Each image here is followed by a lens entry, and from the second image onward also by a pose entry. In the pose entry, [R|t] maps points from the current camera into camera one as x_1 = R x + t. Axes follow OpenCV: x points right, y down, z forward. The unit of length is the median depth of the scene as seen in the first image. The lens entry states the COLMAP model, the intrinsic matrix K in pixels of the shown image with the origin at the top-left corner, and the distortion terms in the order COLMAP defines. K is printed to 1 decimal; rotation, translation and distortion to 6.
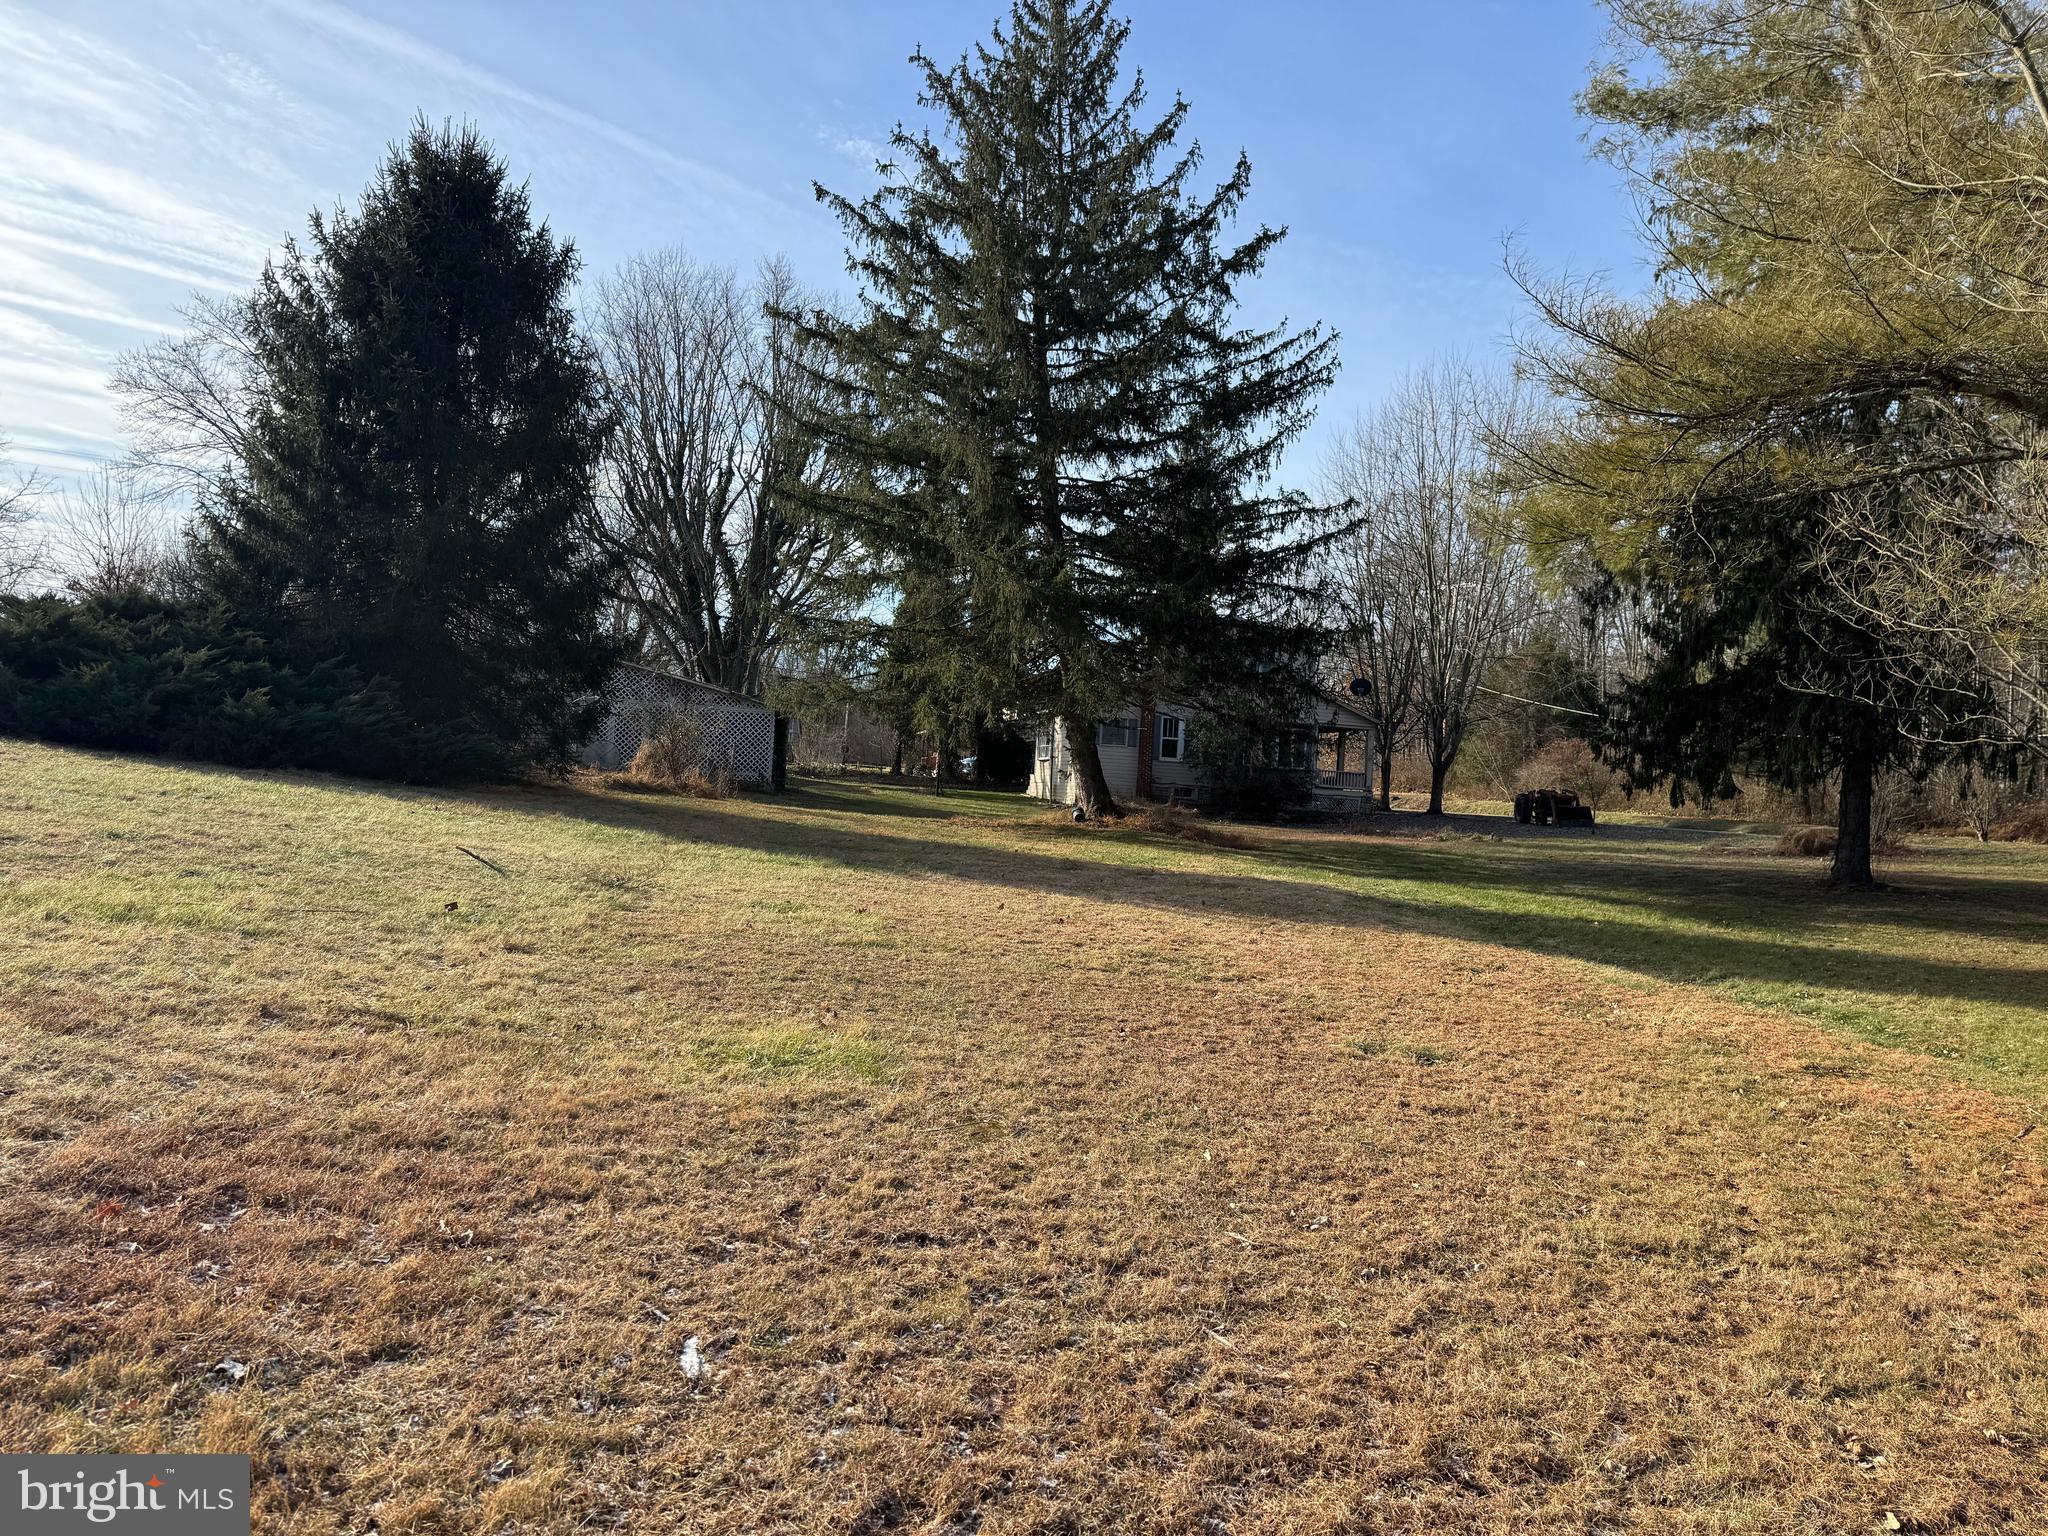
lens RADIAL K [[1415.9, 0, 1042.7], [0, 1415.9, 779.8], [0, 0, 1]] dist [0.055850, -0.068240]
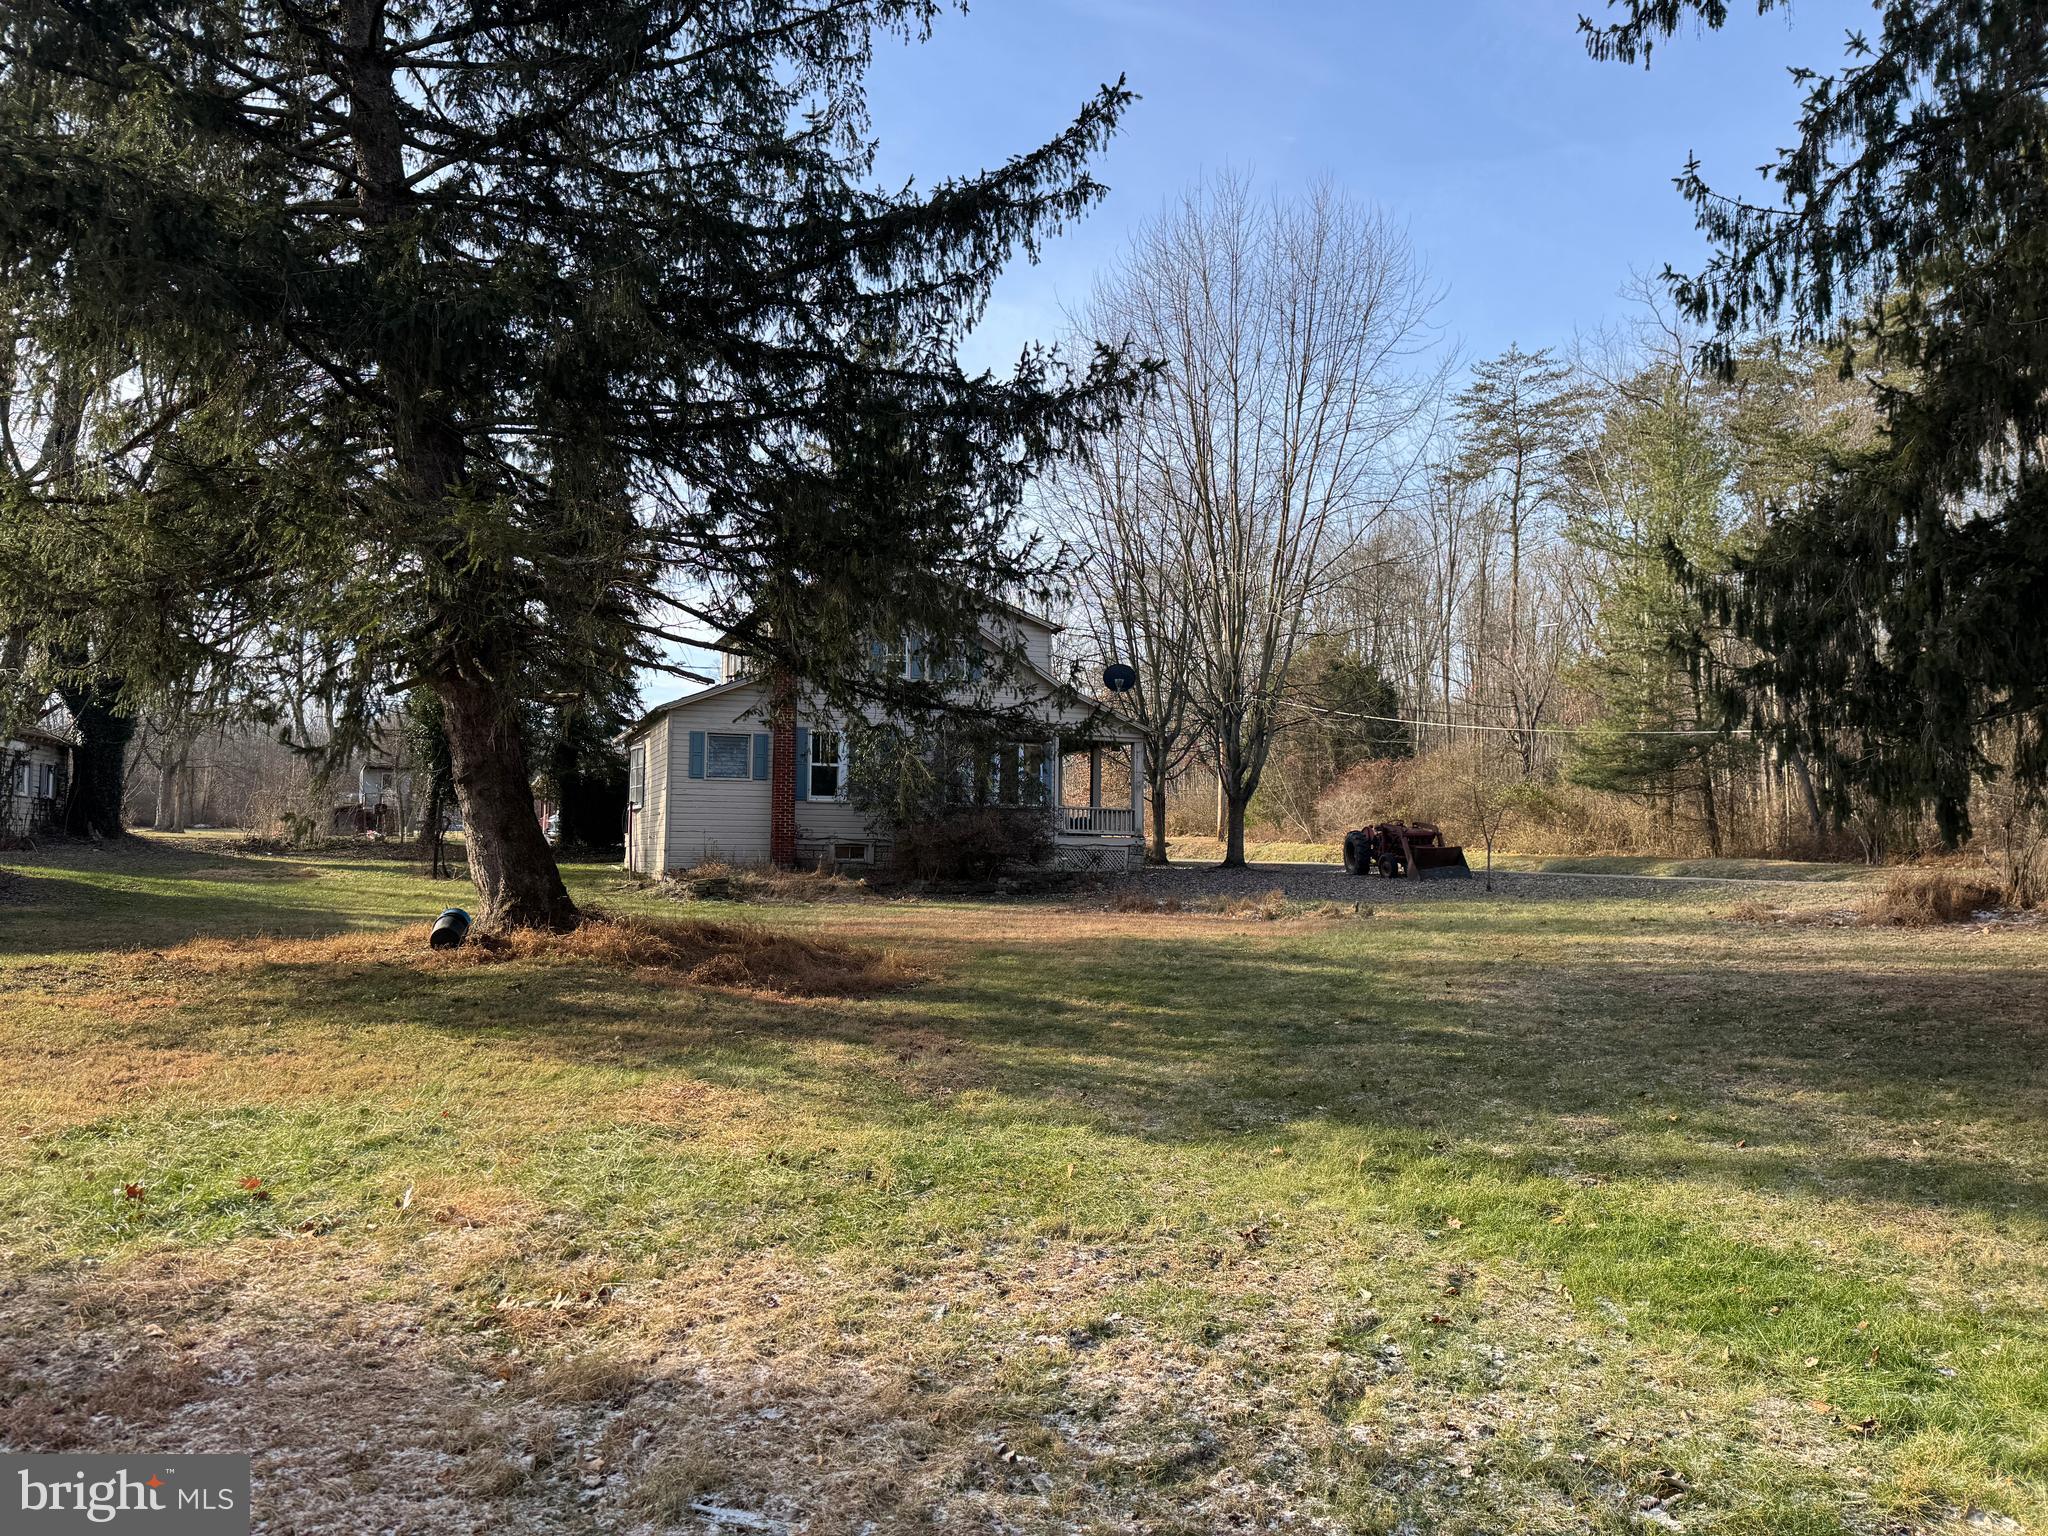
lens RADIAL K [[1415.9, 0, 1008.5], [0, 1415.9, 773.8], [0, 0, 1]] dist [0.055850, -0.068240]
pose [[0.988729, -0.036165, 0.145284, 0.073241], [0.042581, 0.998239, -0.041294, 0.003256], [-0.143534, 0.047015, 0.988528, 0.345846]]
